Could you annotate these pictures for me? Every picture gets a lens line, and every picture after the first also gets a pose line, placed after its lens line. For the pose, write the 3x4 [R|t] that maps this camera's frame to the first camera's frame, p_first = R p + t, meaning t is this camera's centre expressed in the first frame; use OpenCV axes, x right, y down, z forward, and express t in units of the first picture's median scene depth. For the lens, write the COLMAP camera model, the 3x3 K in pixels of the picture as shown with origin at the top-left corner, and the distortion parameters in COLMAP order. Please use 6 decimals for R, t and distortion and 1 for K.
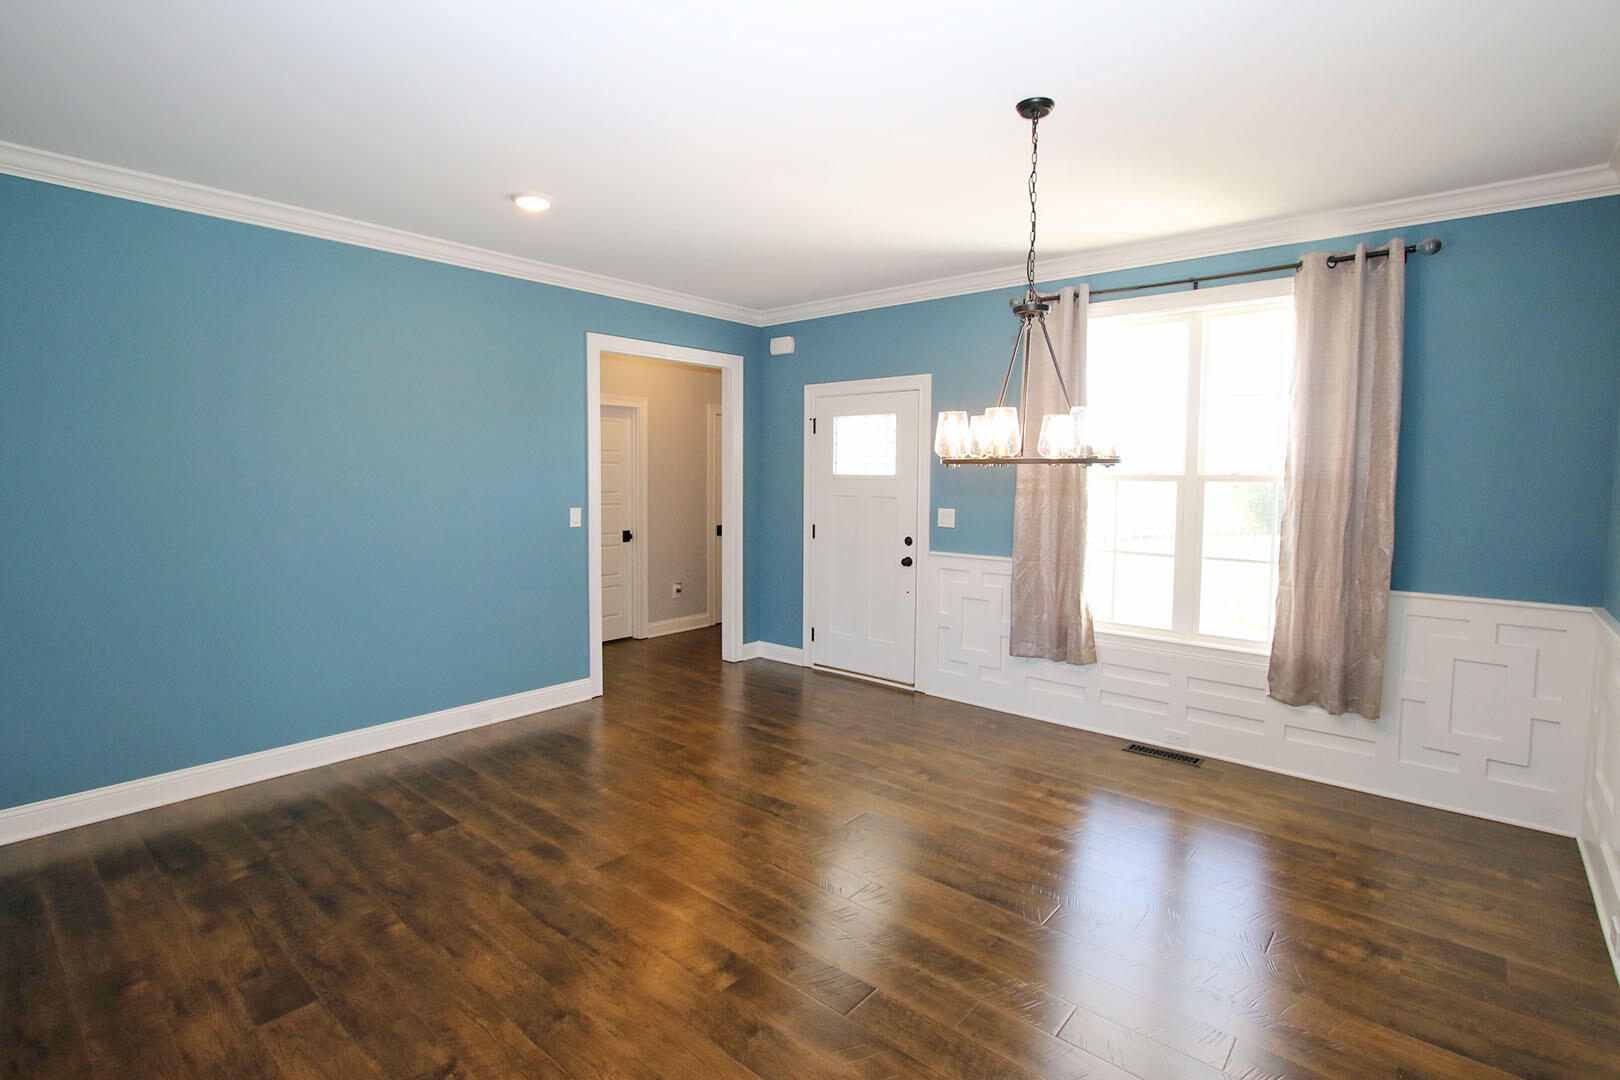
lens RADIAL K [[749.2, 0, 805.9], [0, 749.2, 520.3], [0, 0, 1]] dist [-0.038510, 0.008857]
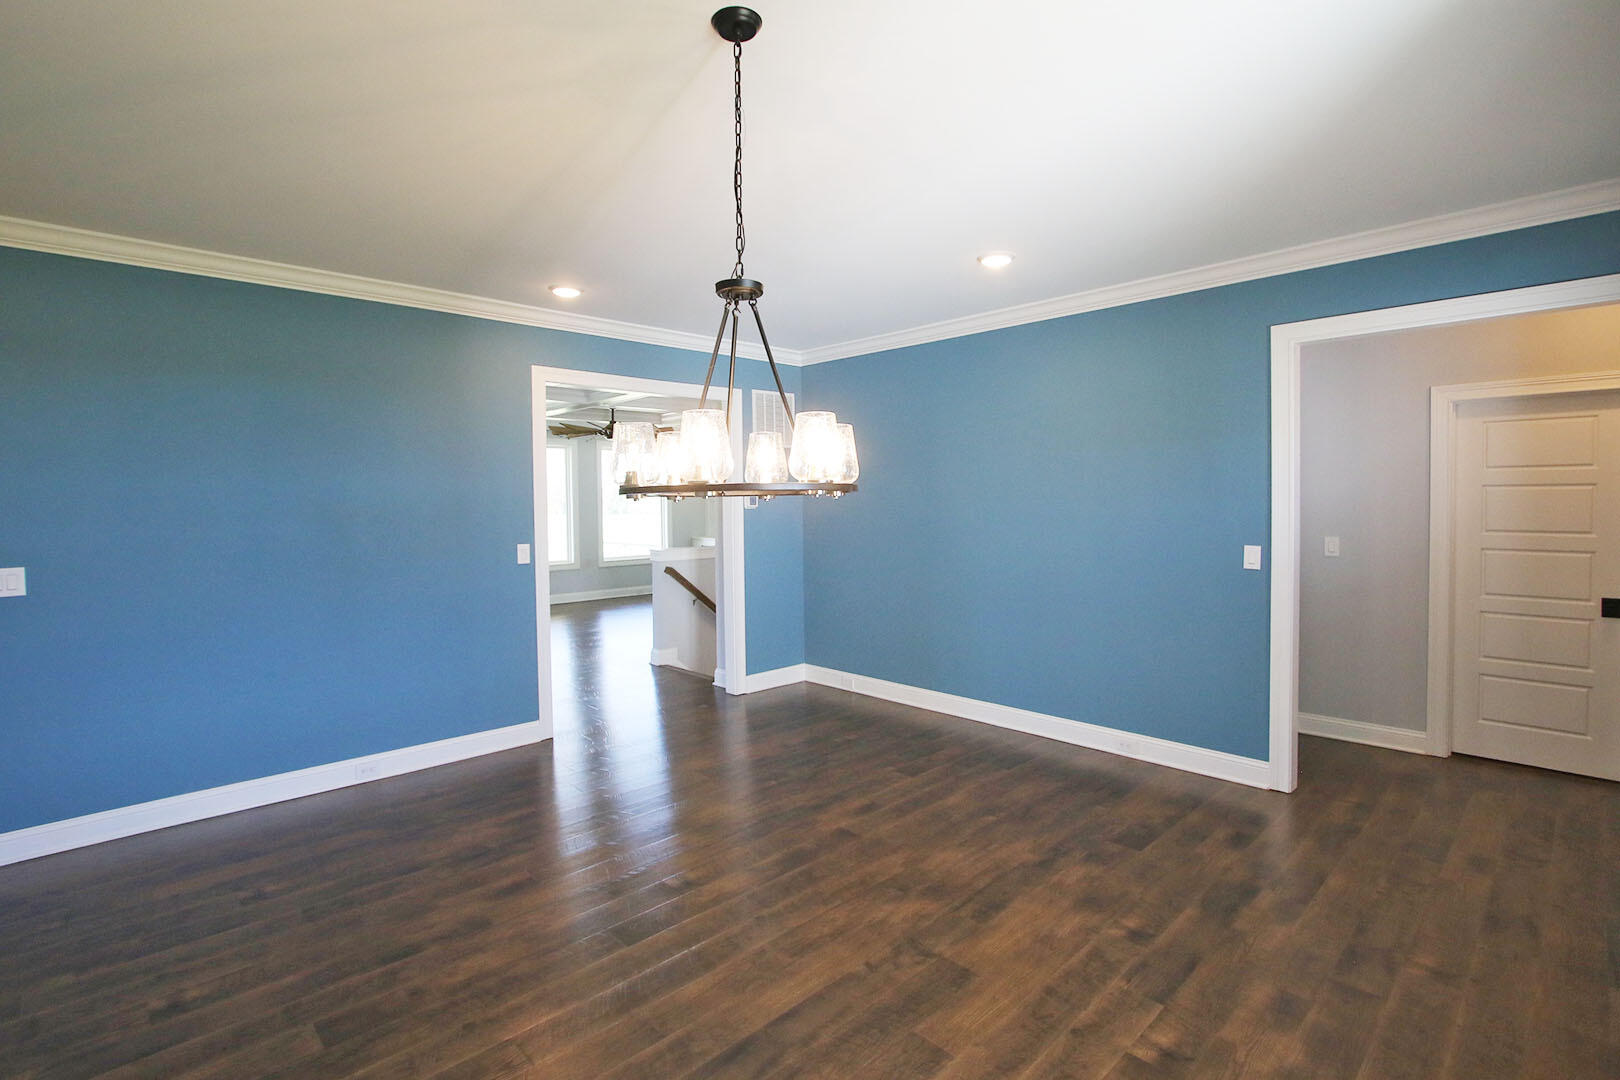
lens RADIAL K [[749.2, 0, 805.9], [0, 749.2, 520.3], [0, 0, 1]] dist [-0.038510, 0.008857]
pose [[-0.068410, 0.026520, -0.997305, 0.756274], [-0.060452, 0.997700, 0.030678, -0.055132], [0.995824, 0.062388, -0.066650, 0.815889]]
